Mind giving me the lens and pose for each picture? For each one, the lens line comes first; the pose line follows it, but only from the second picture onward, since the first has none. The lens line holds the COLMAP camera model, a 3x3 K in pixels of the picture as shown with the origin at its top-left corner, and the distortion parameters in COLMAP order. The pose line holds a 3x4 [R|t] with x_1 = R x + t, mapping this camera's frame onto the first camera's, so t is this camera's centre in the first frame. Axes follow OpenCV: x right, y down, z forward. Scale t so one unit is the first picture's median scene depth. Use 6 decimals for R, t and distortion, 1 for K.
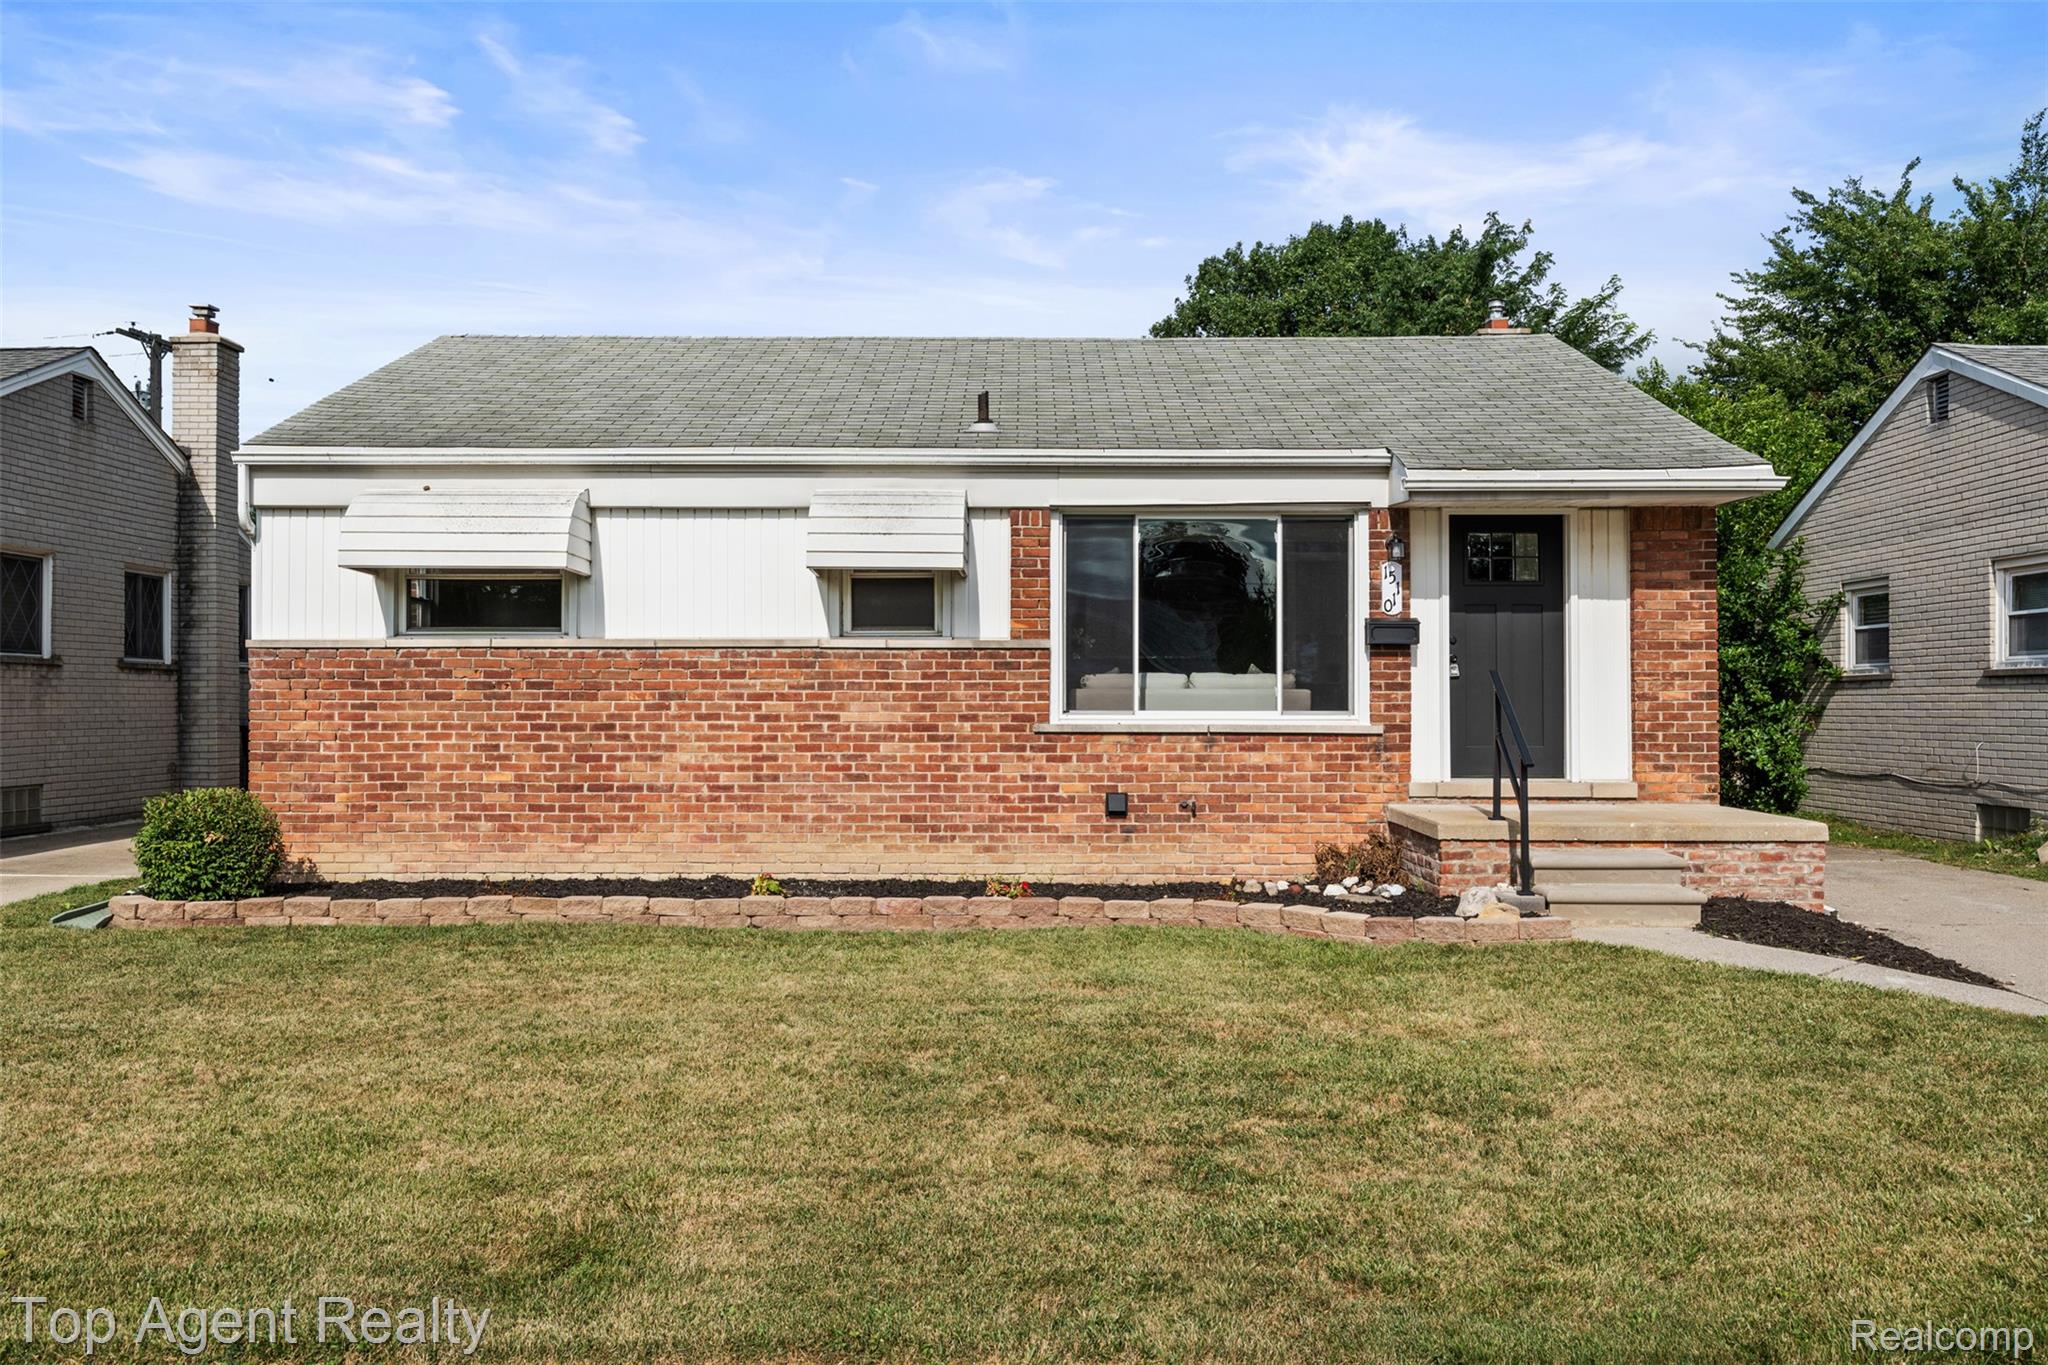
lens RADIAL K [[1537.1, 0, 1018.8], [0, 1537.1, 694.2], [0, 0, 1]] dist [-0.004138, 0.010035]
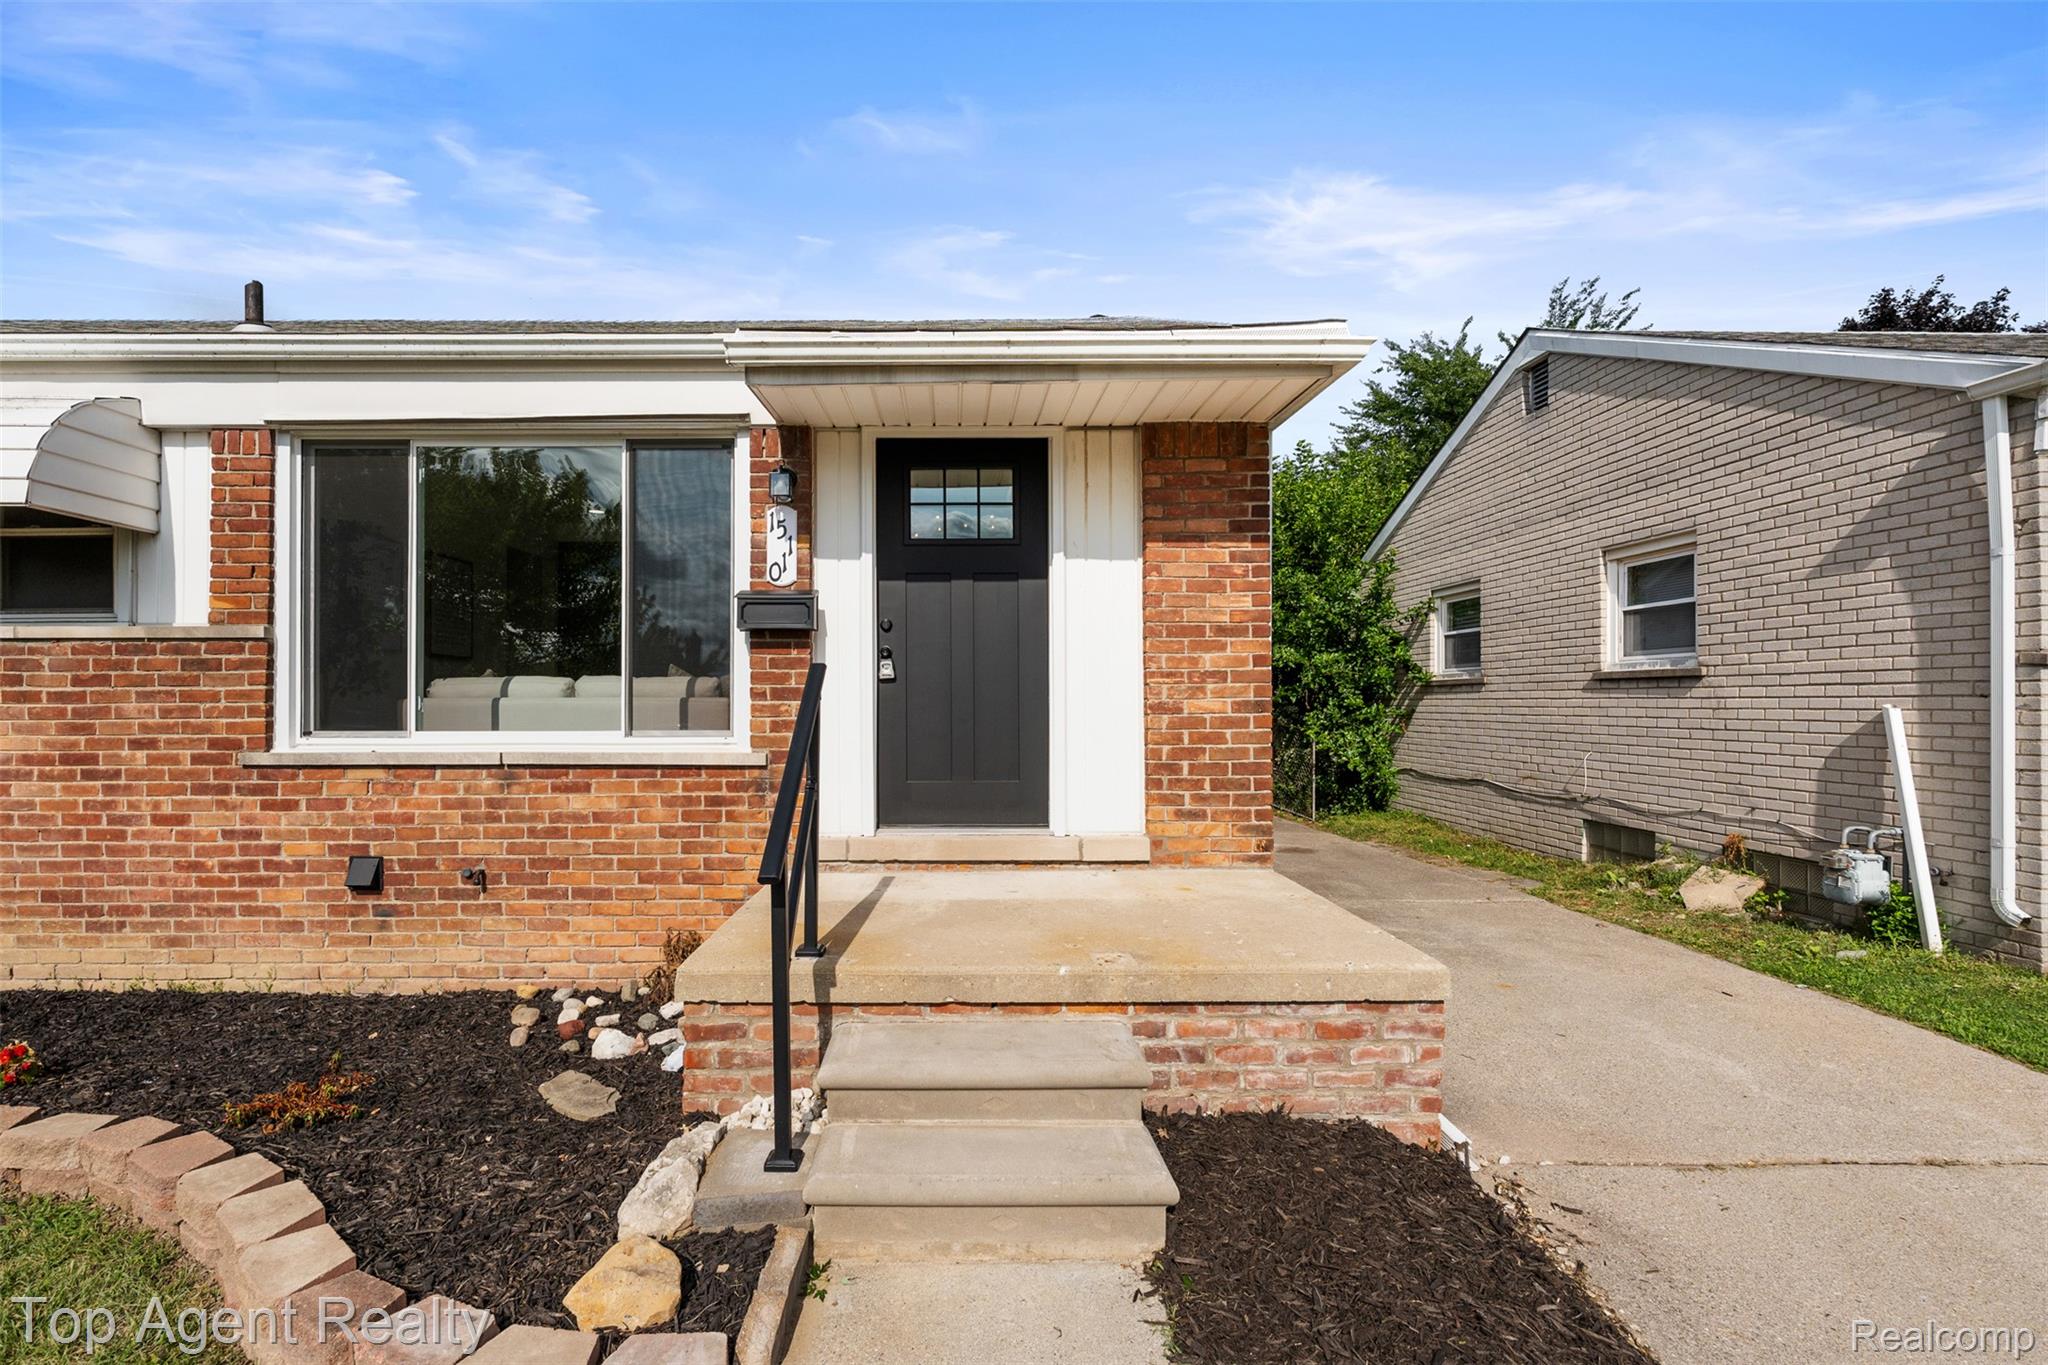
lens RADIAL K [[901.4, 0, 944.7], [0, 901.4, 705.6], [0, 0, 1]] dist [-0.004709, 0.000854]
pose [[0.999922, -0.003757, 0.011937, 0.307600], [0.003636, 0.999943, 0.010079, -0.003748], [-0.011974, -0.010035, 0.999878, 0.608781]]
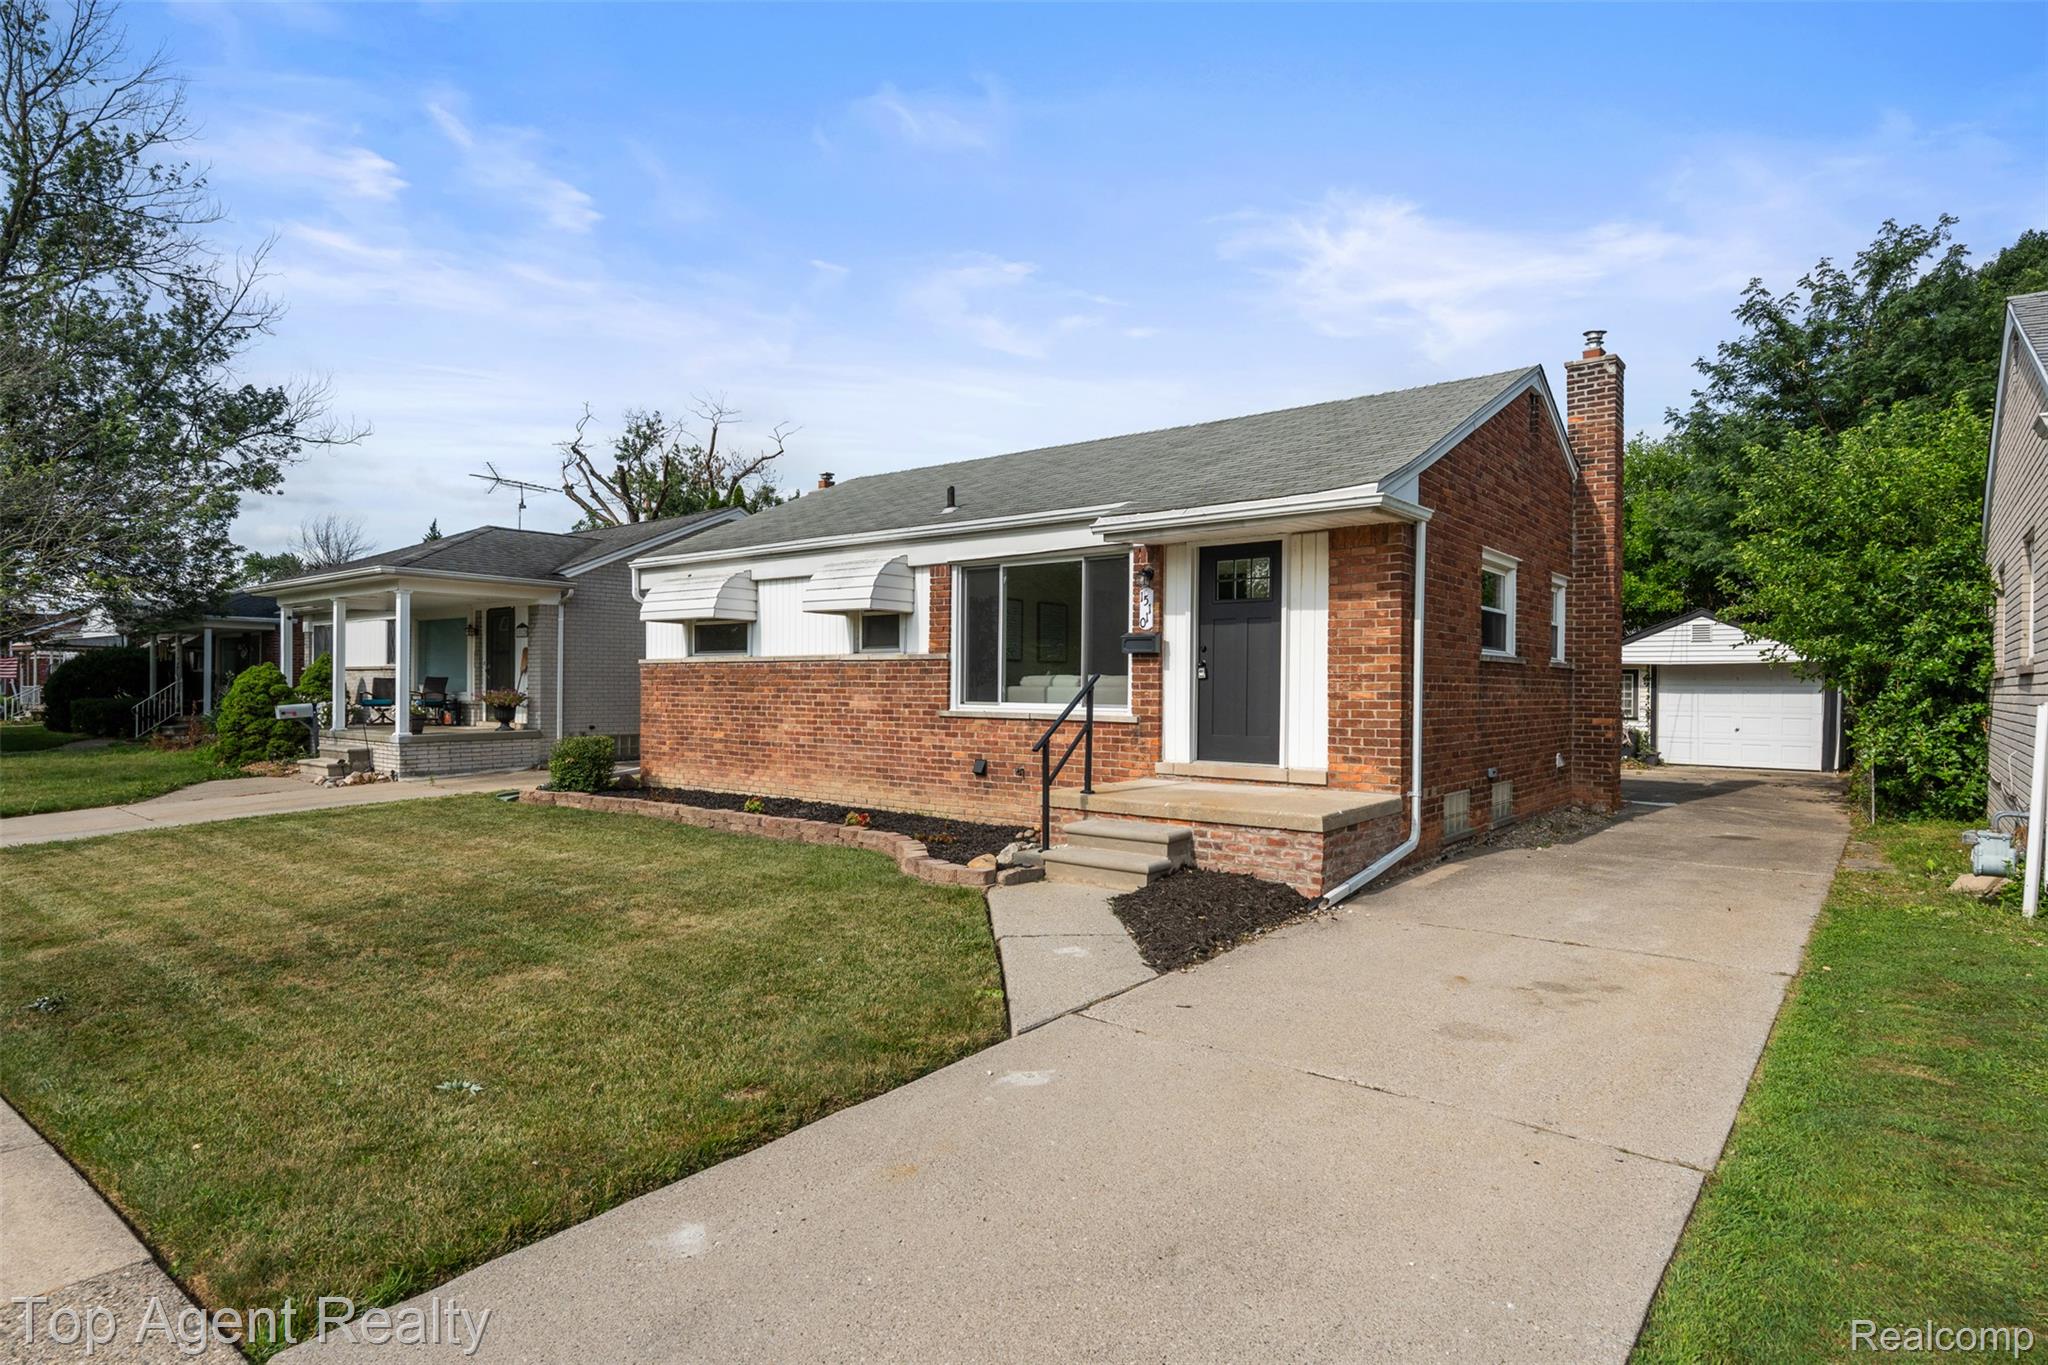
lens RADIAL K [[1093.7, 0, 1010.7], [0, 1093.7, 695.7], [0, 0, 1]] dist [0.002036, -0.000025]
pose [[0.781456, 0.009228, -0.623892, 0.719946], [0.003170, 0.999819, 0.018760, -0.014521], [0.623952, -0.016638, 0.781286, 0.220142]]
